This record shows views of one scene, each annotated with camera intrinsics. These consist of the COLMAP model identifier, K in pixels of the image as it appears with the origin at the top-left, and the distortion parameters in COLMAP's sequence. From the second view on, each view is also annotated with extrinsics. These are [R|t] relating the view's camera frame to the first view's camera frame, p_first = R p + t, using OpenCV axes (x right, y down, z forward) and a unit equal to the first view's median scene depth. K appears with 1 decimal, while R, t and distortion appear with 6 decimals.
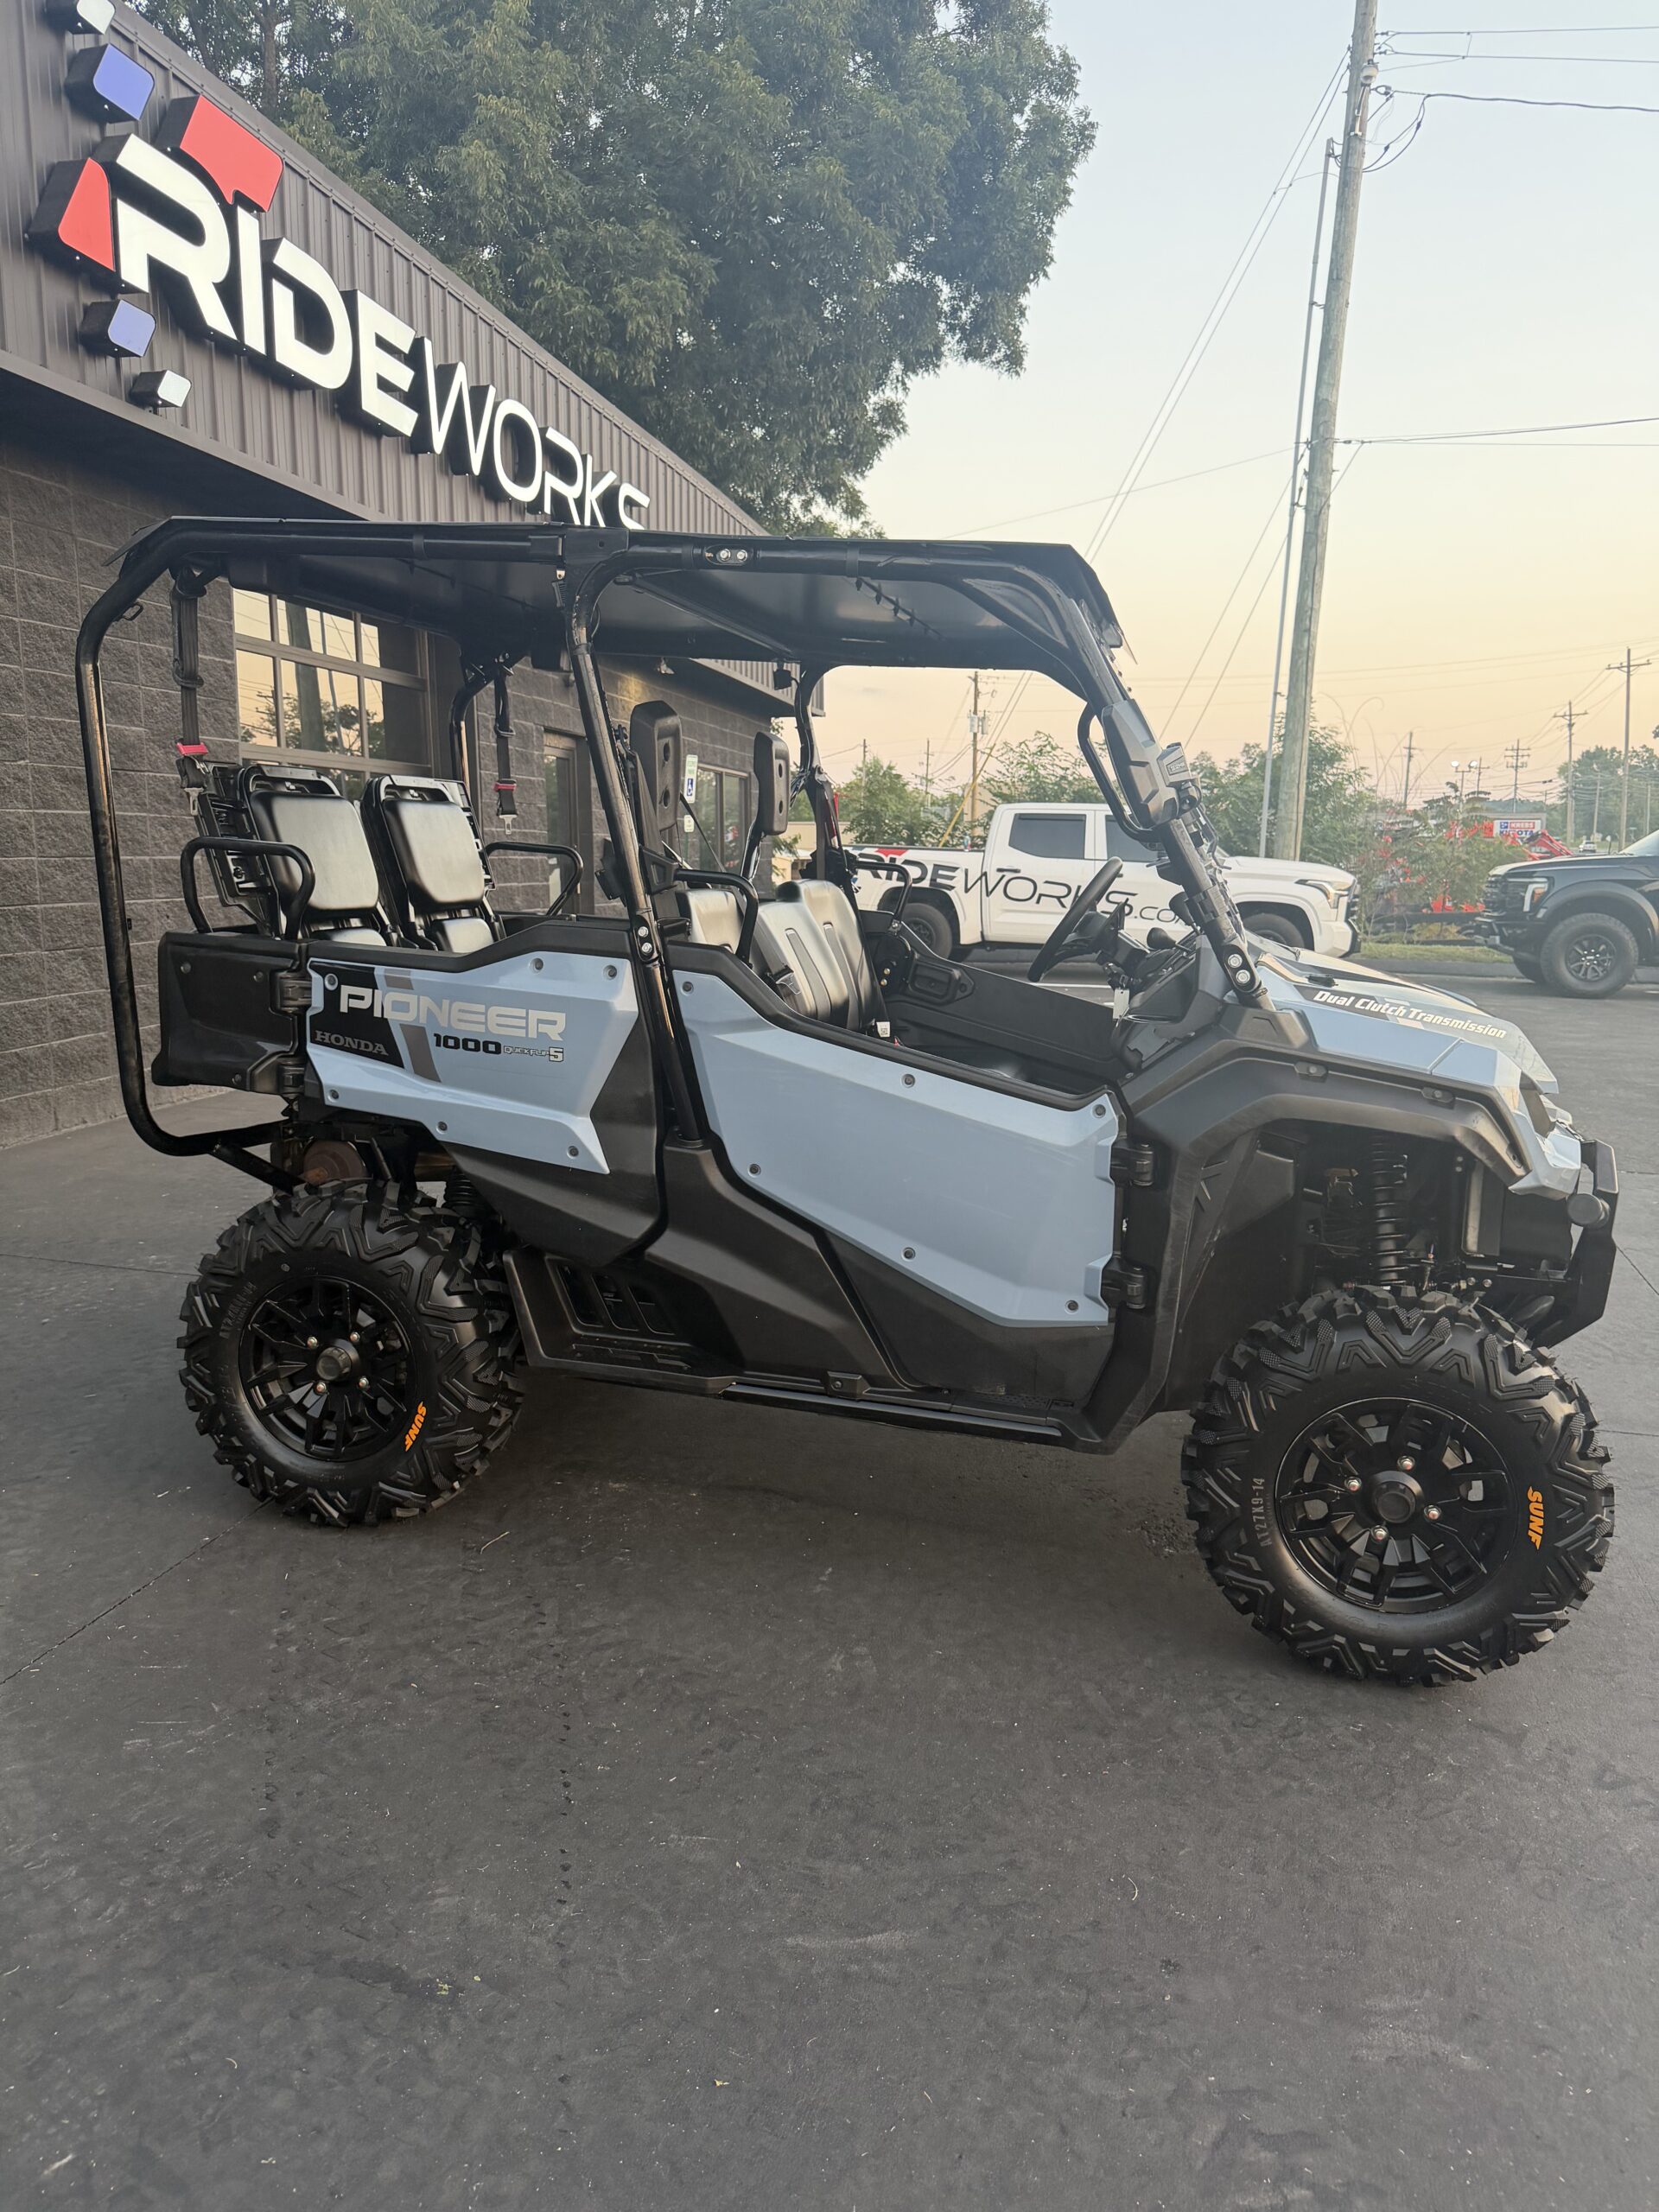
lens RADIAL K [[1563.6, 0, 820.4], [0, 1563.6, 1112.1], [0, 0, 1]] dist [0.011655, -0.021967]
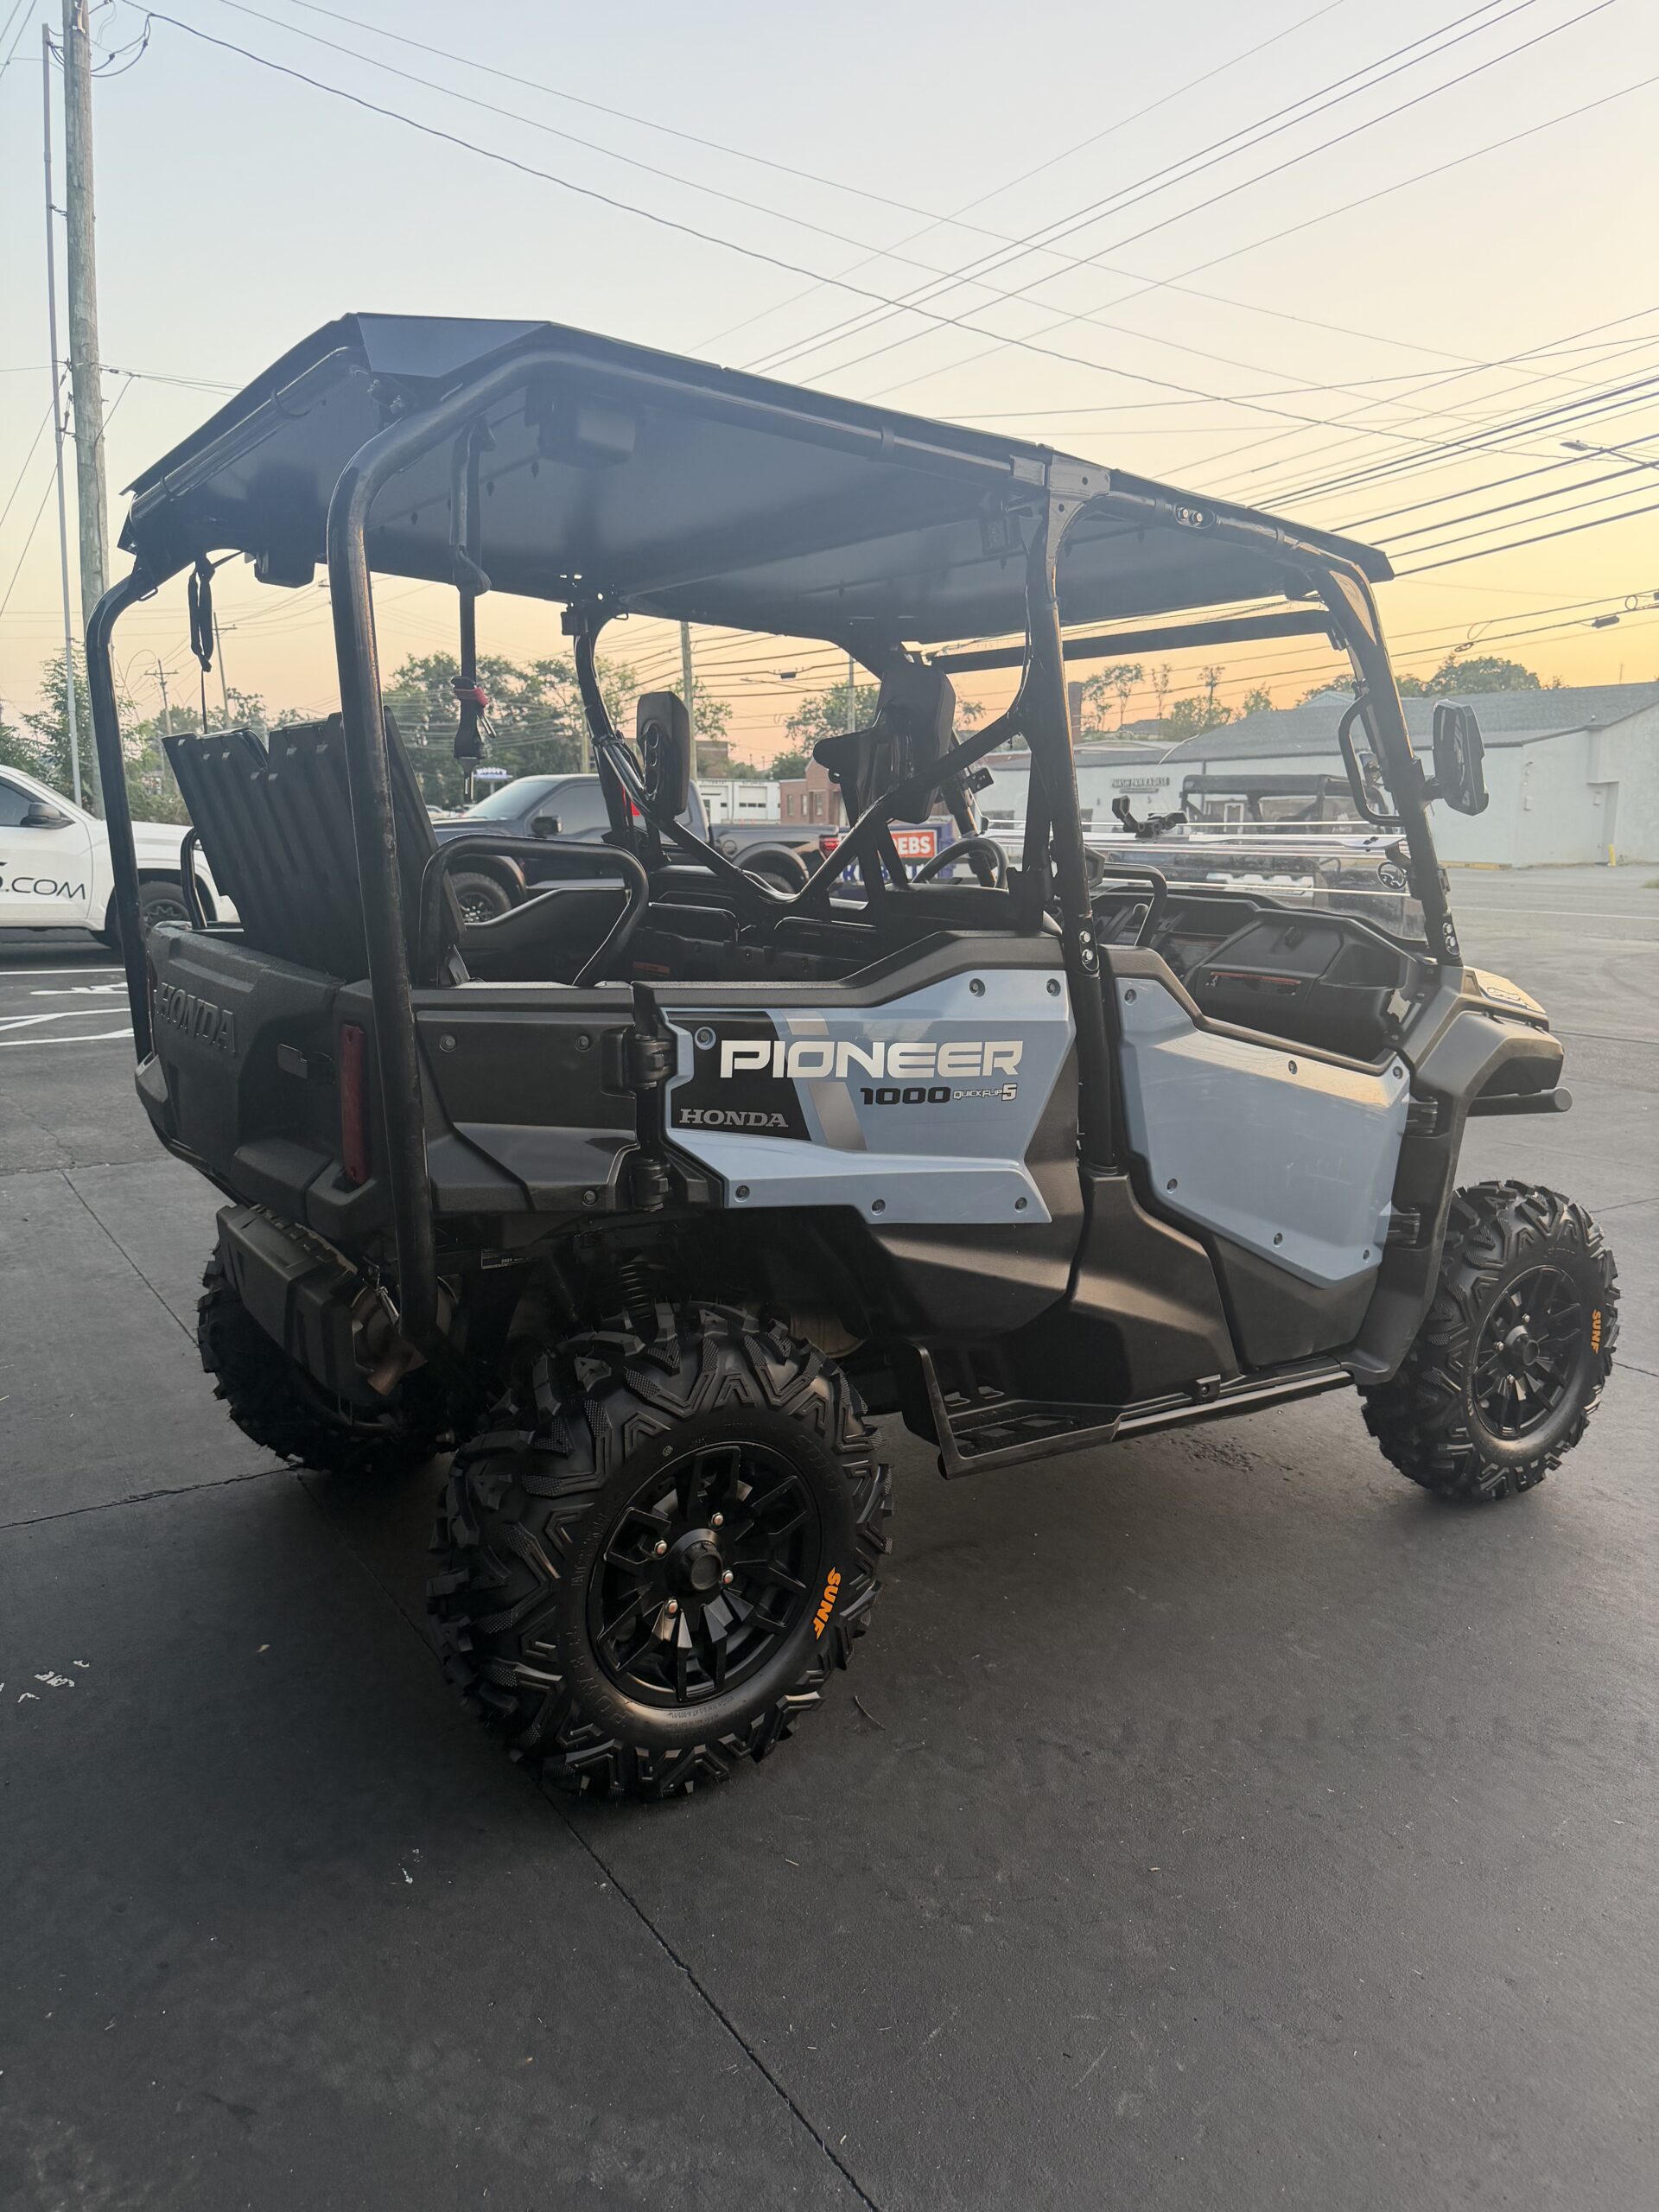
lens RADIAL K [[1563.6, 0, 831.8], [0, 1563.6, 1121.0], [0, 0, 1]] dist [0.011655, -0.021967]
pose [[0.667800, -0.149426, 0.729188, -0.240558], [0.126496, 0.988175, 0.086650, -0.030217], [-0.733513, 0.034375, 0.678805, 0.145021]]
